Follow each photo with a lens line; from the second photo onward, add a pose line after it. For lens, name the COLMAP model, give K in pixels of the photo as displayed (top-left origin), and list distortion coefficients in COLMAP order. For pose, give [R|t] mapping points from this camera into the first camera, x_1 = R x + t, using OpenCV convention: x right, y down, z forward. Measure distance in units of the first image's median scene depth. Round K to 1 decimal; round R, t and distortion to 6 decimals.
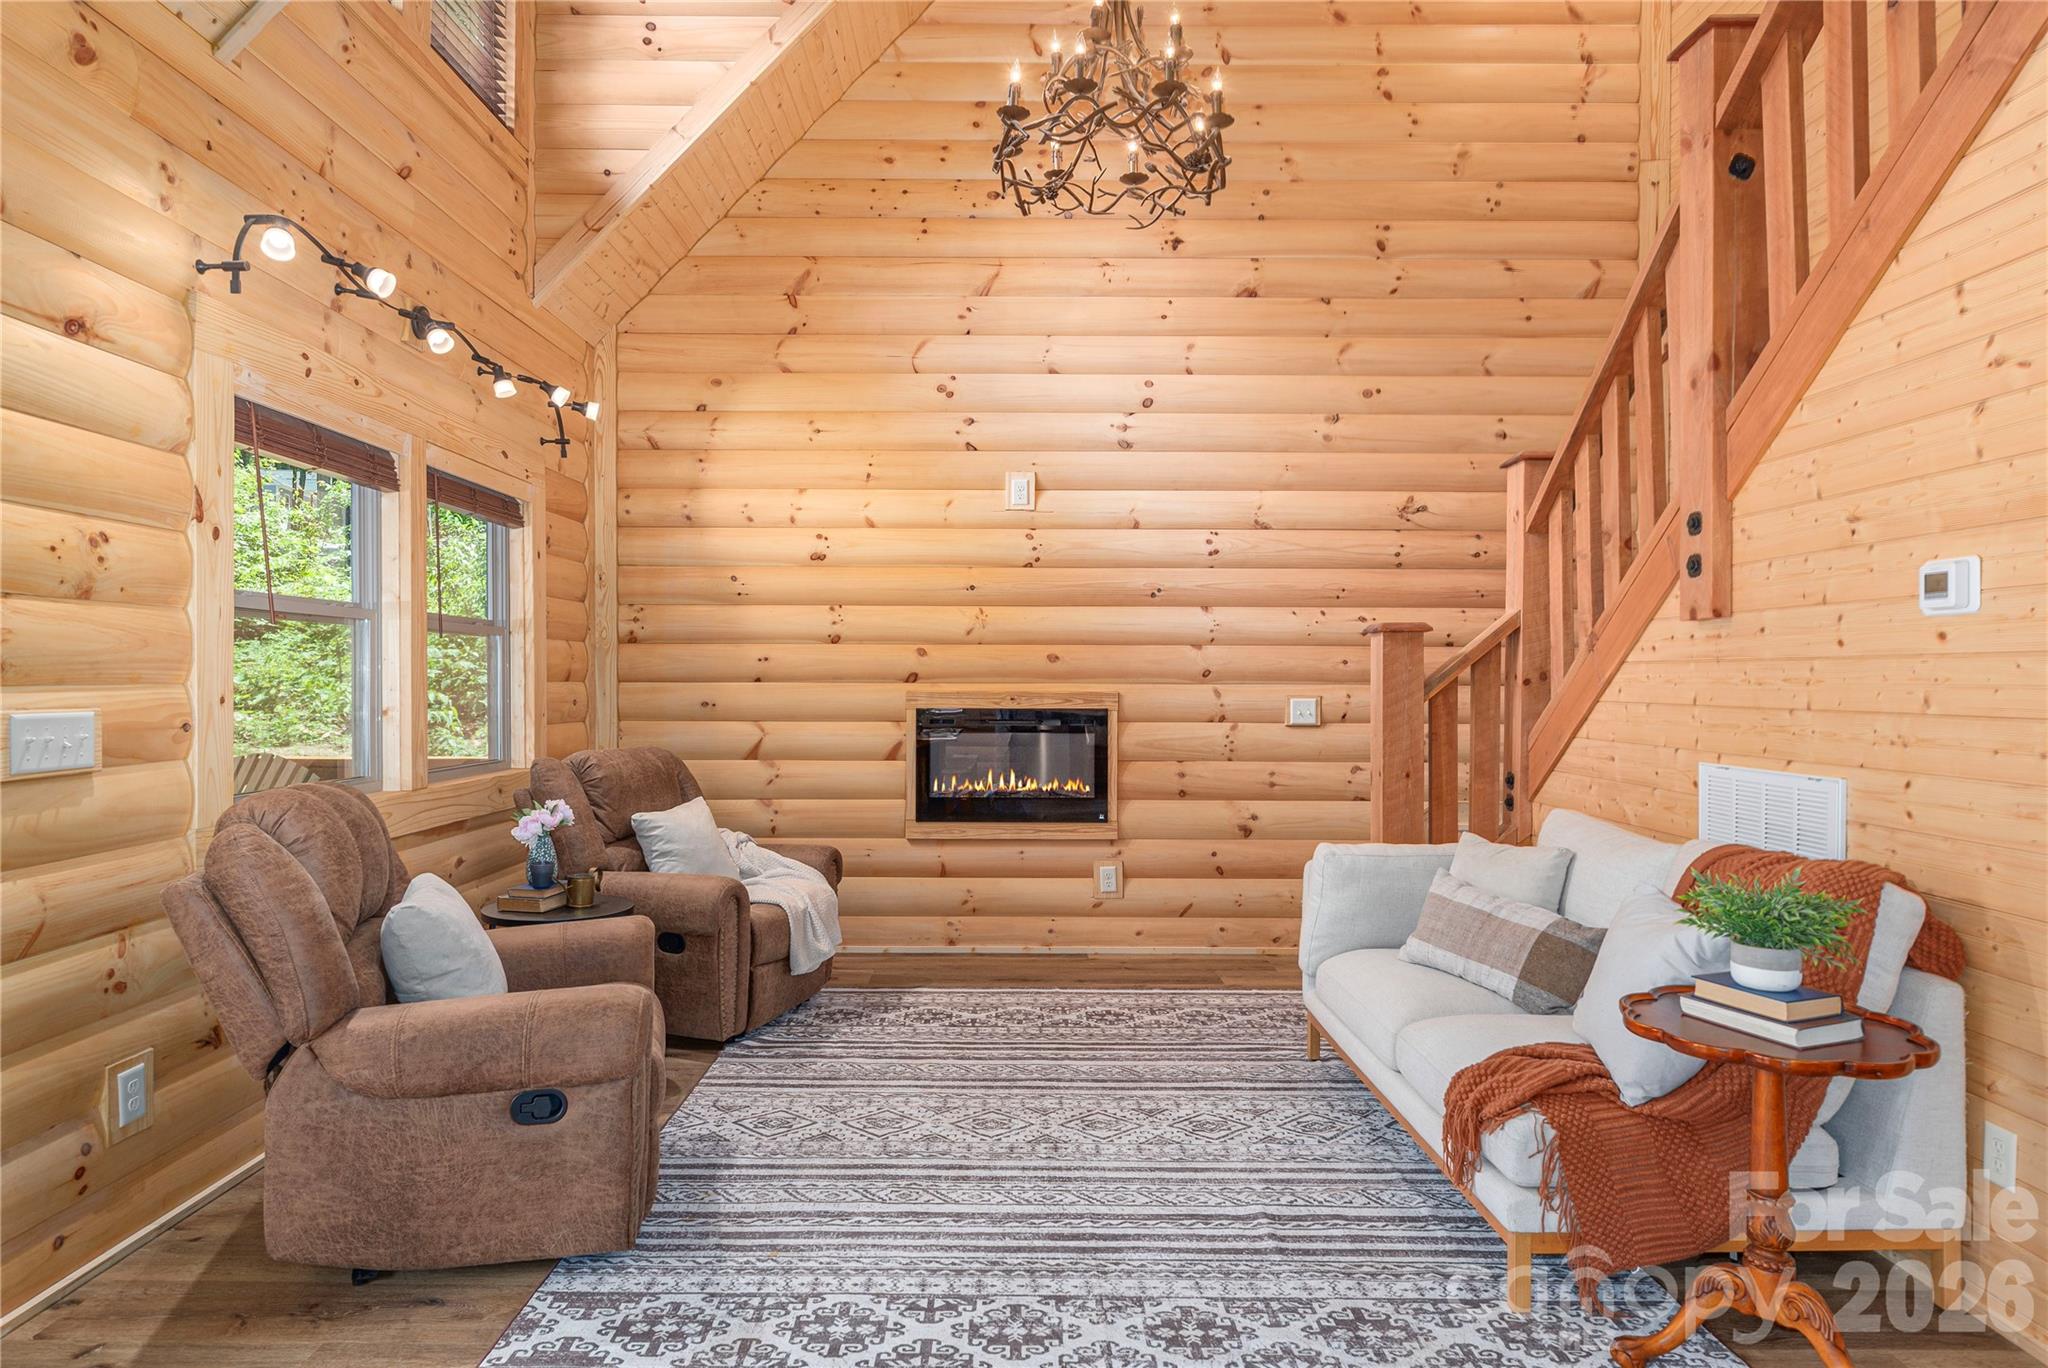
lens RADIAL K [[1176.7, 0, 1002.2], [0, 1176.7, 682.5], [0, 0, 1]] dist [-0.005244, 0.003593]
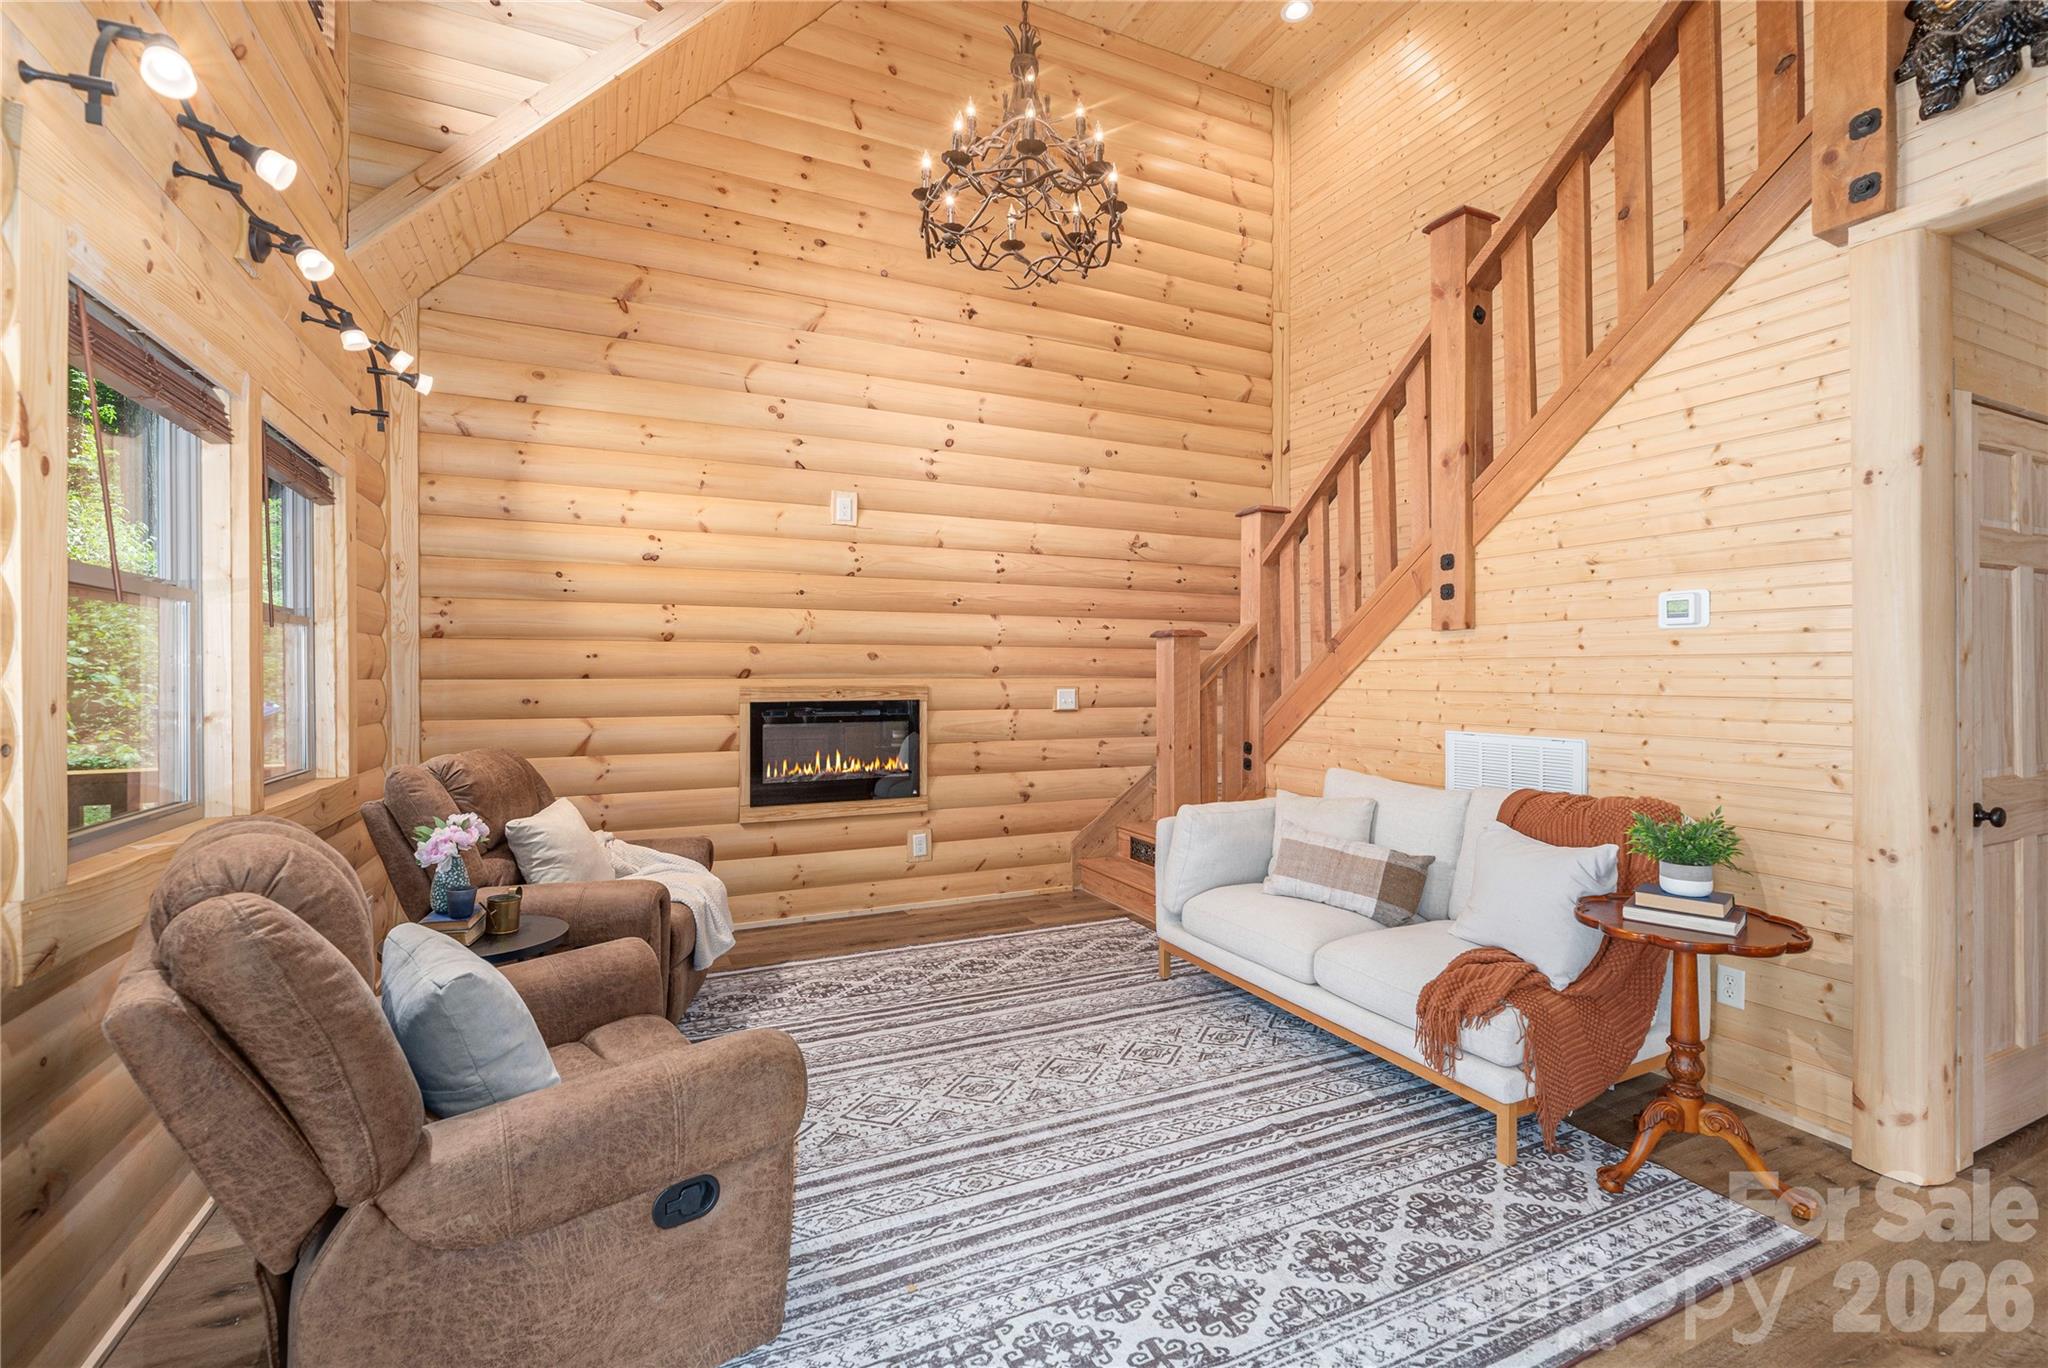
lens RADIAL K [[894.2, 0, 1026.1], [0, 894.2, 672.8], [0, 0, 1]] dist [-0.003101, -0.000979]
pose [[0.902634, -0.002868, 0.430399, -0.247019], [0.004875, 0.999982, -0.003561, -0.000865], [-0.430381, 0.005312, 0.902632, 0.186693]]
